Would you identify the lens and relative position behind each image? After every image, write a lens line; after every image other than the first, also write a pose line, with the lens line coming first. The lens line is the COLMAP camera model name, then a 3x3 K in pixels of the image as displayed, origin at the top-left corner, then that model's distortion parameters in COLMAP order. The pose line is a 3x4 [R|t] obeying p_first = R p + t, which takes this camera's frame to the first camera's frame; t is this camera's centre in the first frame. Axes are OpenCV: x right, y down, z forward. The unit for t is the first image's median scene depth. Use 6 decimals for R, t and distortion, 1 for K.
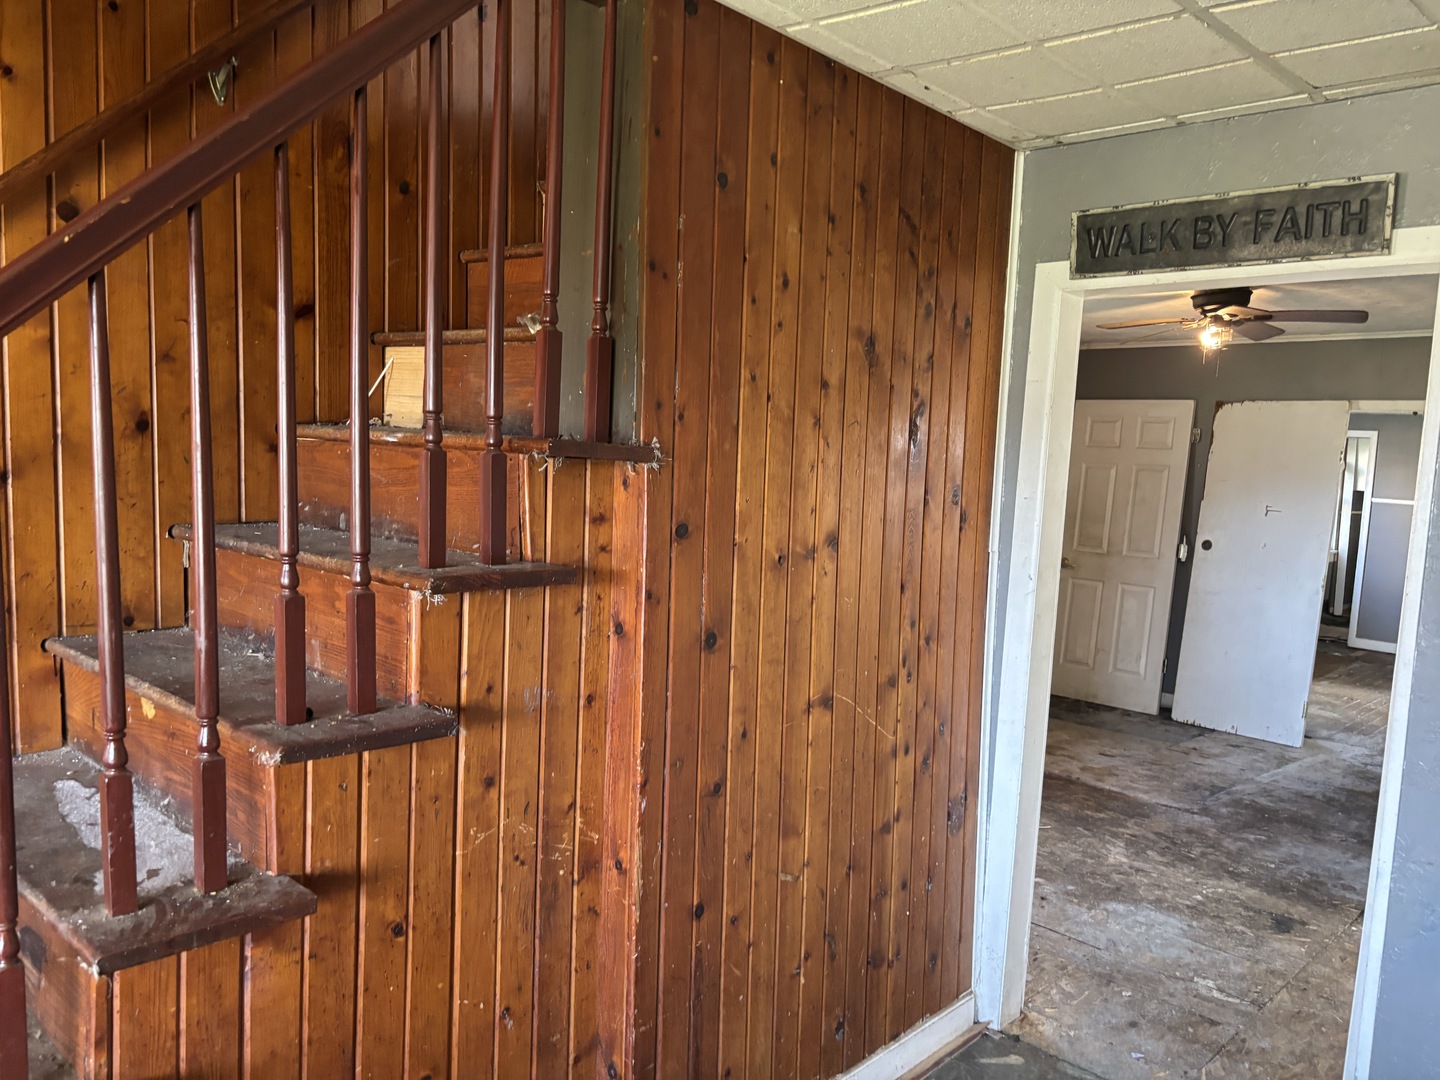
lens RADIAL K [[1088.1, 0, 718.0], [0, 1088.1, 543.0], [0, 0, 1]] dist [0.041079, 0.001150]
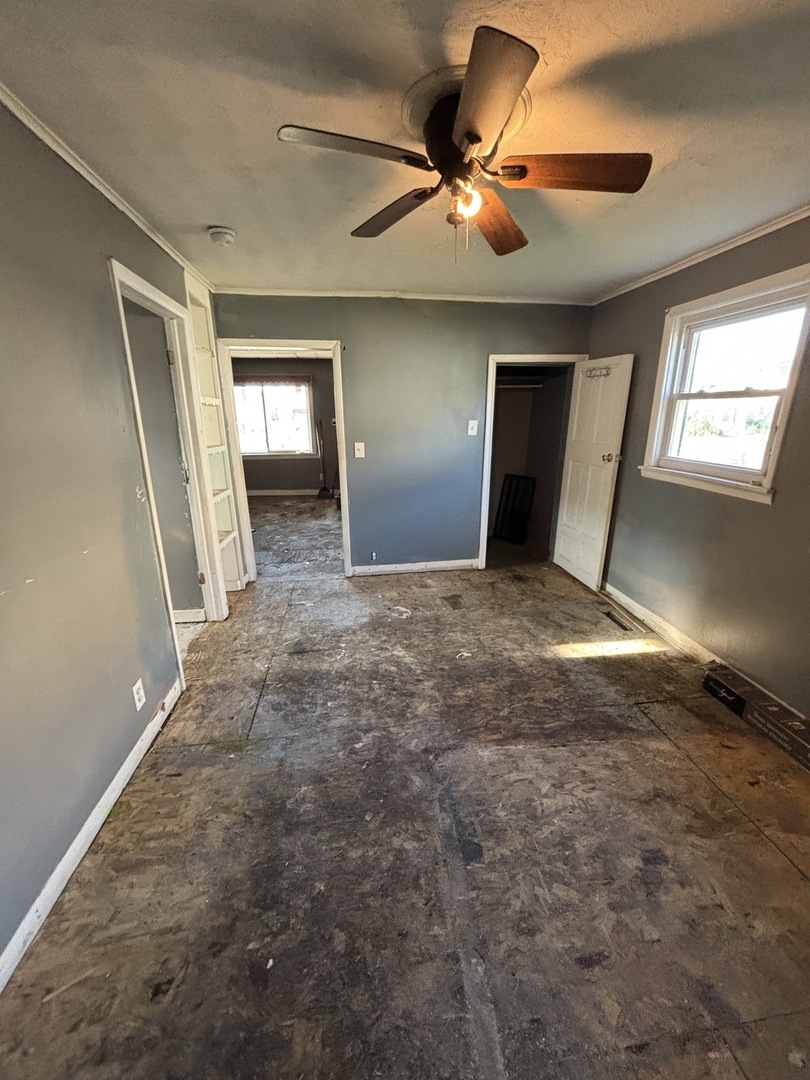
lens RADIAL K [[429.1, 0, 407.4], [0, 429.1, 540.2], [0, 0, 1]] dist [-0.003606, -0.000318]
pose [[-0.615021, 0.174862, -0.768878, 0.773901], [-0.101236, 0.949520, 0.296922, -0.053883], [0.781985, 0.260452, -0.566272, 1.260617]]
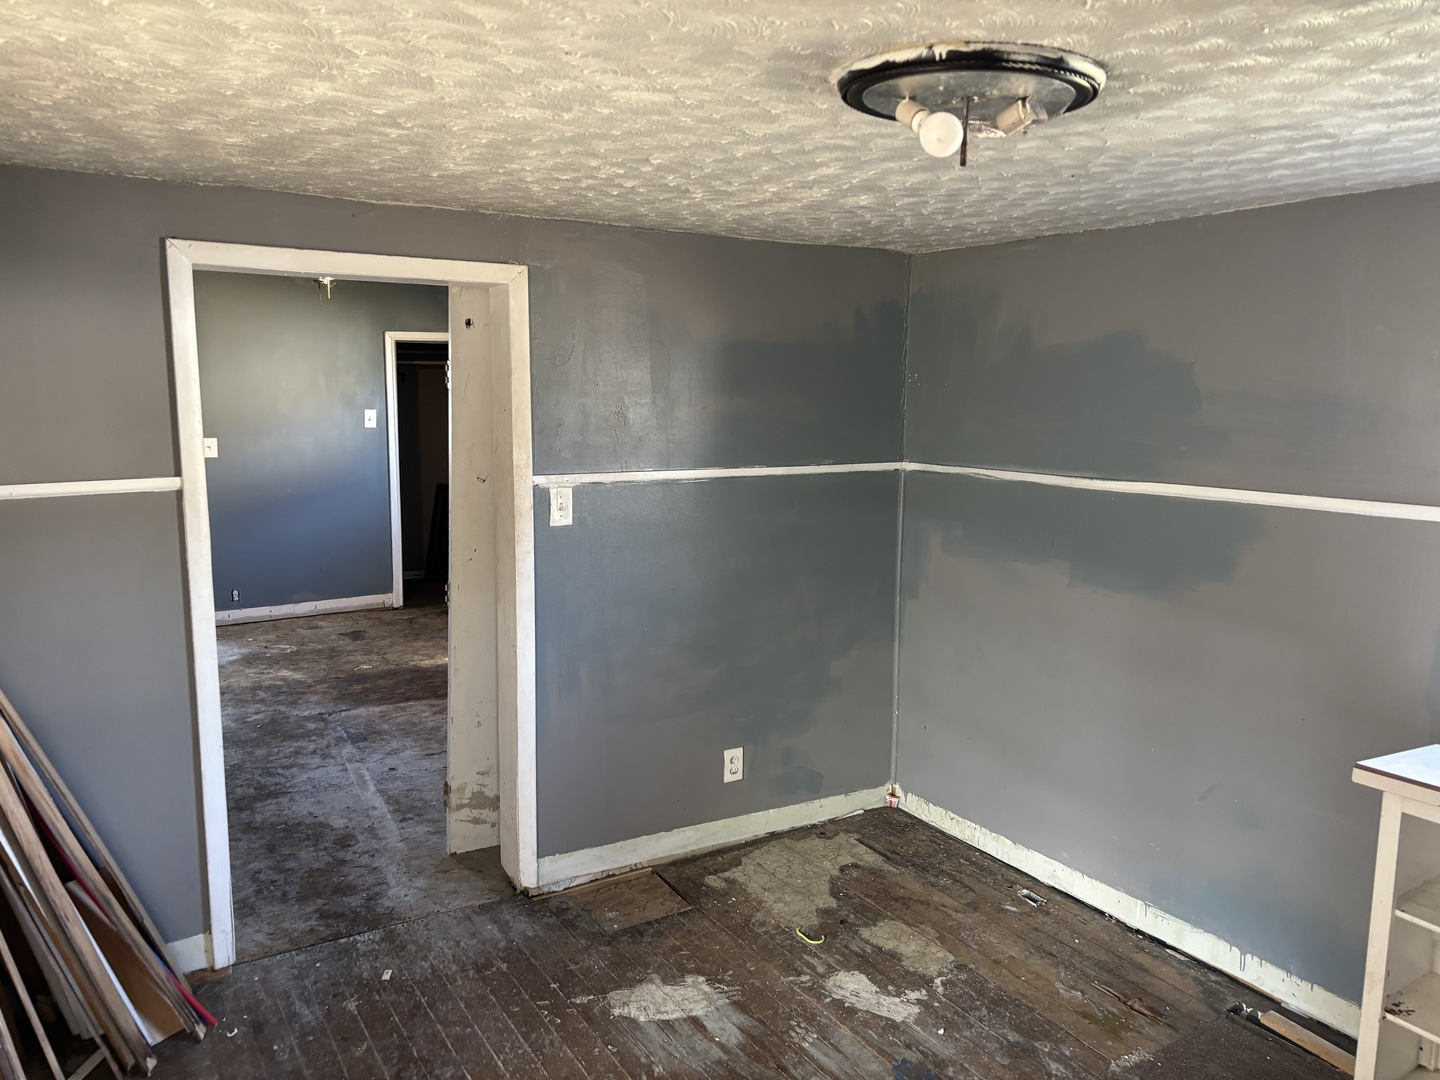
lens RADIAL K [[1088.1, 0, 721.6], [0, 1088.1, 538.1], [0, 0, 1]] dist [0.041079, 0.001150]
pose [[-0.259398, 0.090680, -0.961504, 1.474656], [-0.113543, 0.985814, 0.123605, -0.112674], [0.959073, 0.141235, -0.245422, 1.764856]]
